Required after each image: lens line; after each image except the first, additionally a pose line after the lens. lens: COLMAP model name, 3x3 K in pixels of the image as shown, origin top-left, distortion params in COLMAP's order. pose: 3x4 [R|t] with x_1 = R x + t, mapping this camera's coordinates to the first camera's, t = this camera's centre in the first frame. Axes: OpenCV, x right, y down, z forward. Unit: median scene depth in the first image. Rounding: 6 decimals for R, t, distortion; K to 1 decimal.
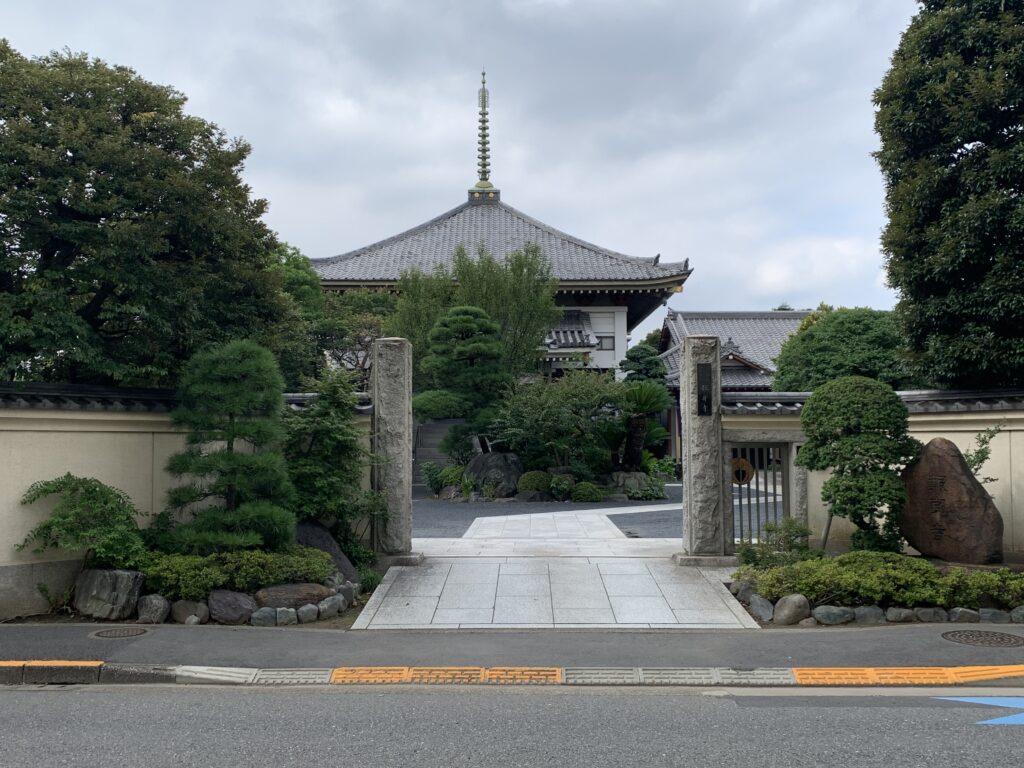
lens RADIAL K [[1015.9, 0, 512.0], [0, 1015.9, 384.0], [0, 0, 1]] dist [0.006510, 0.001042]
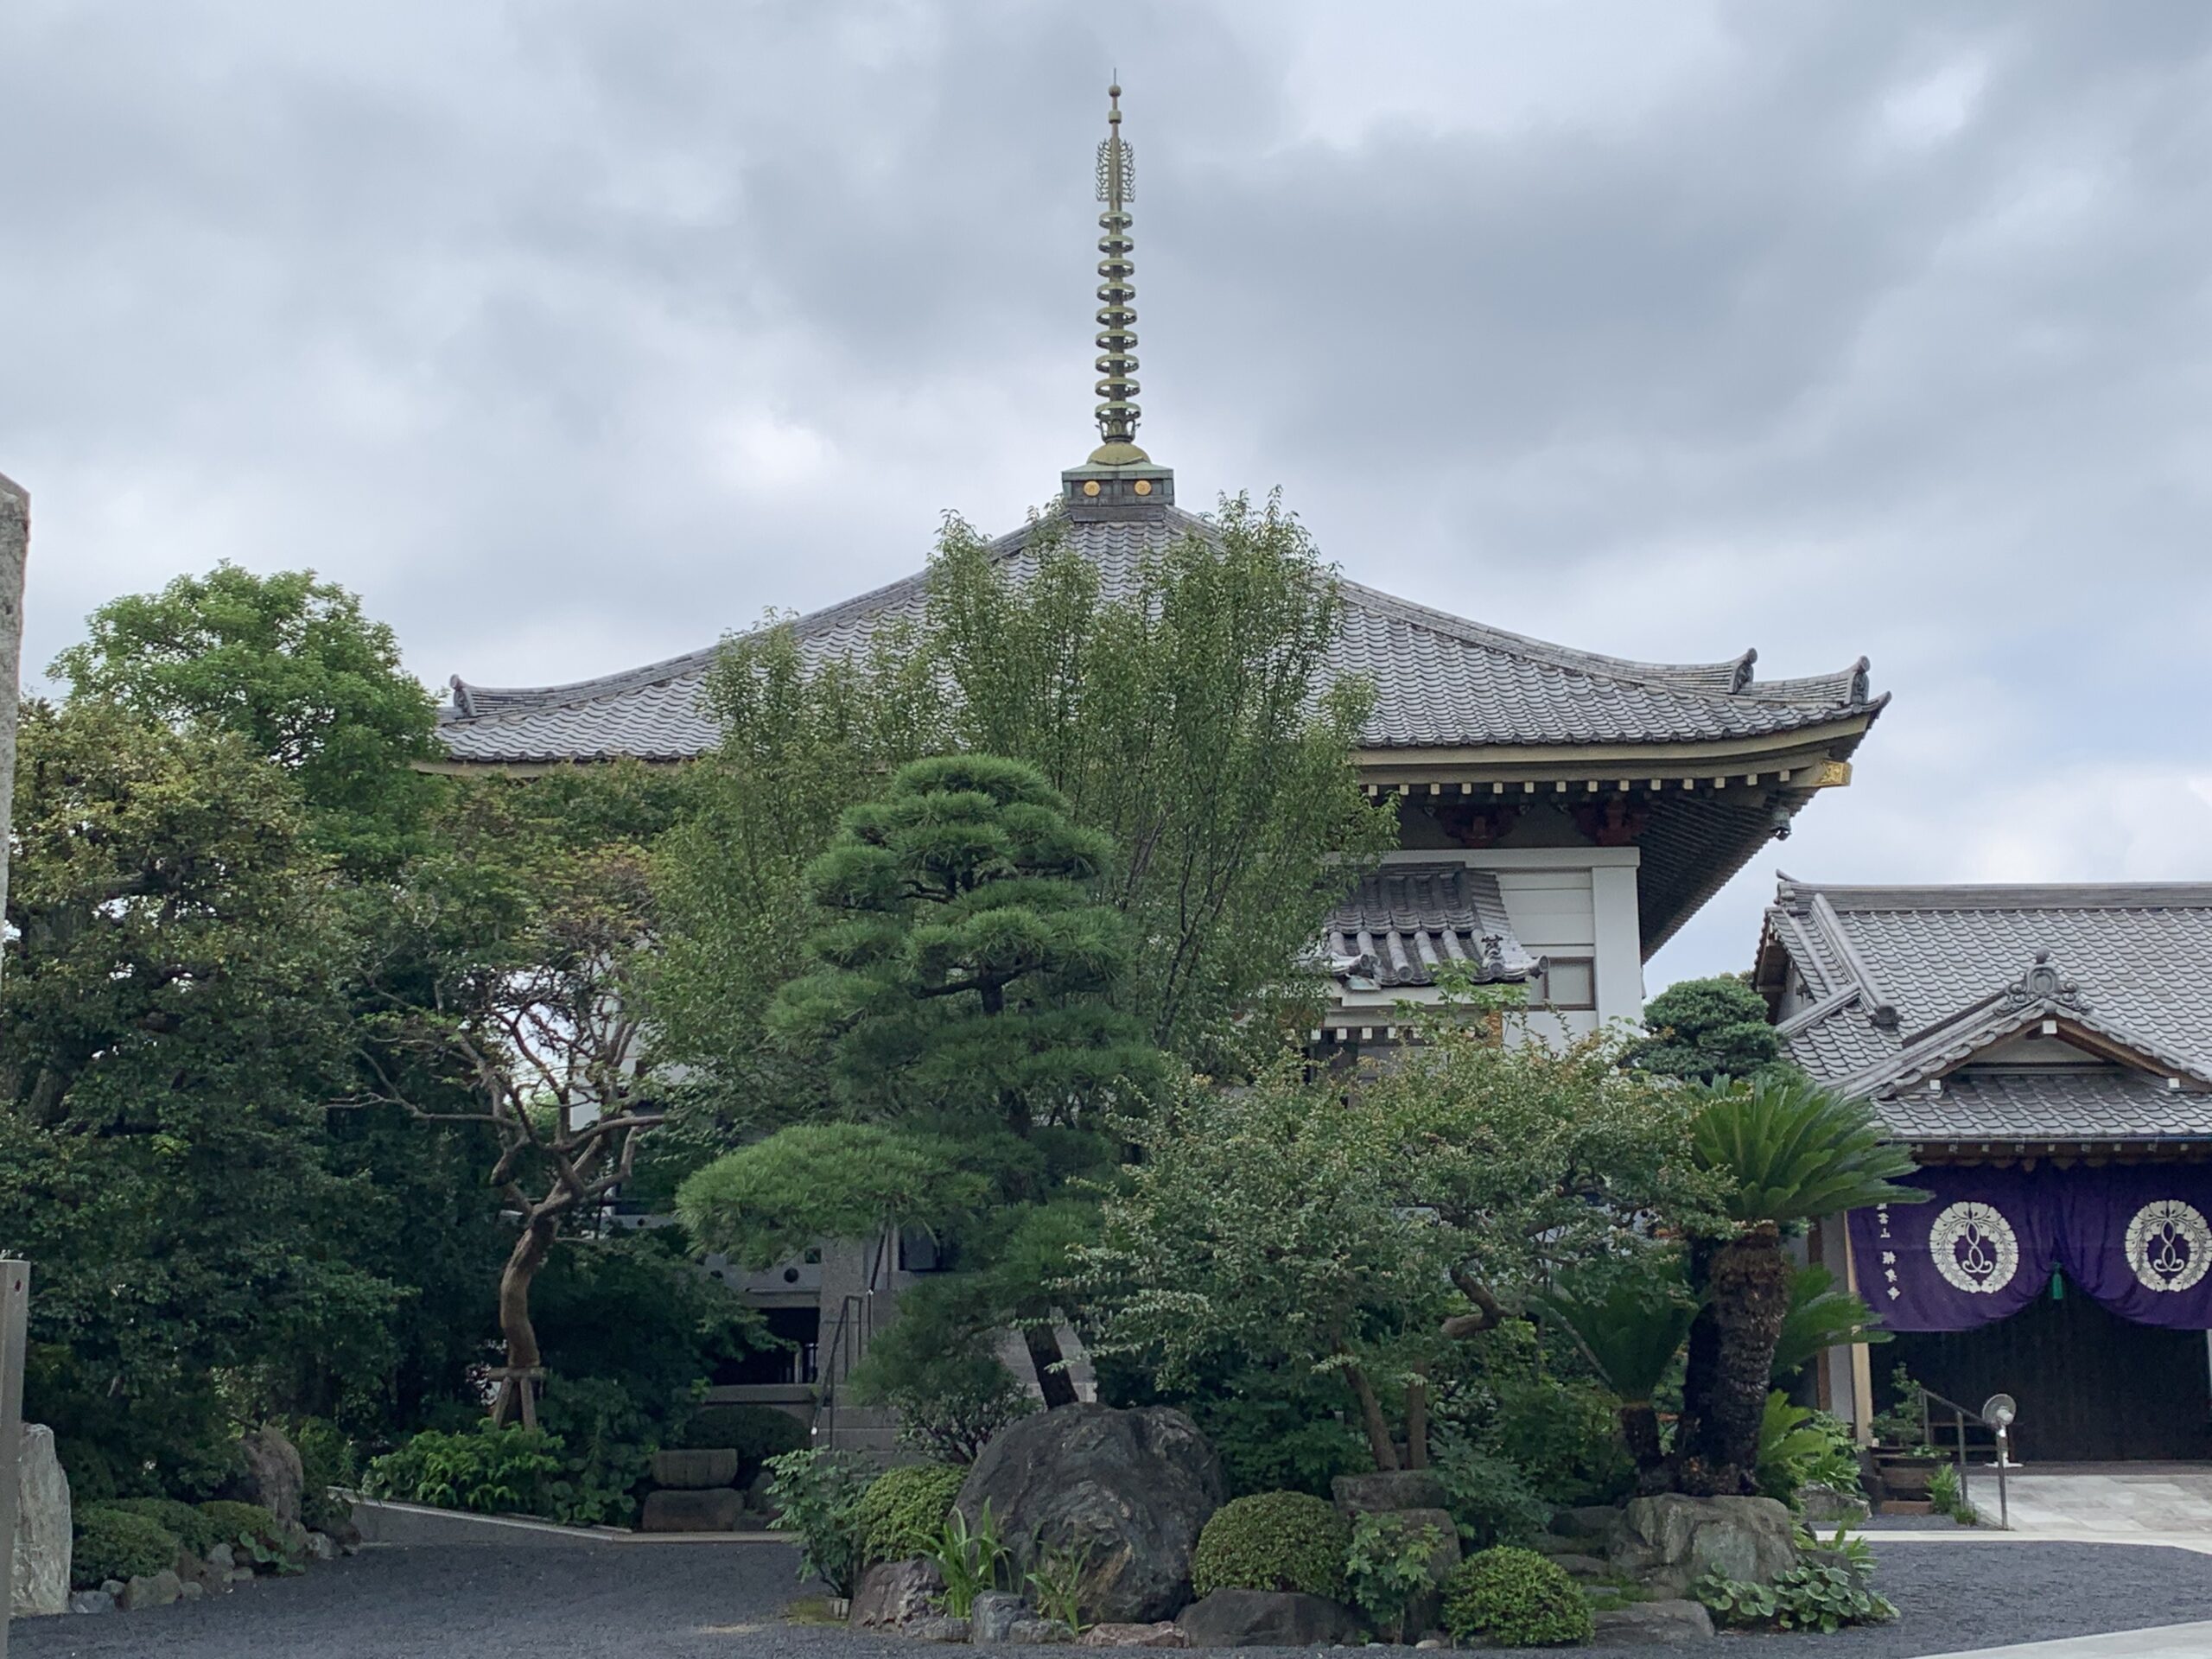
lens RADIAL K [[2729.0, 0, 1106.0], [0, 2729.0, 829.5], [0, 0, 1]] dist [0.086833, -0.024346]
pose [[0.998025, -0.015444, -0.060882, 0.022987], [0.007081, 0.990787, -0.135248, 0.022749], [0.062410, 0.134549, 0.988940, 0.374888]]
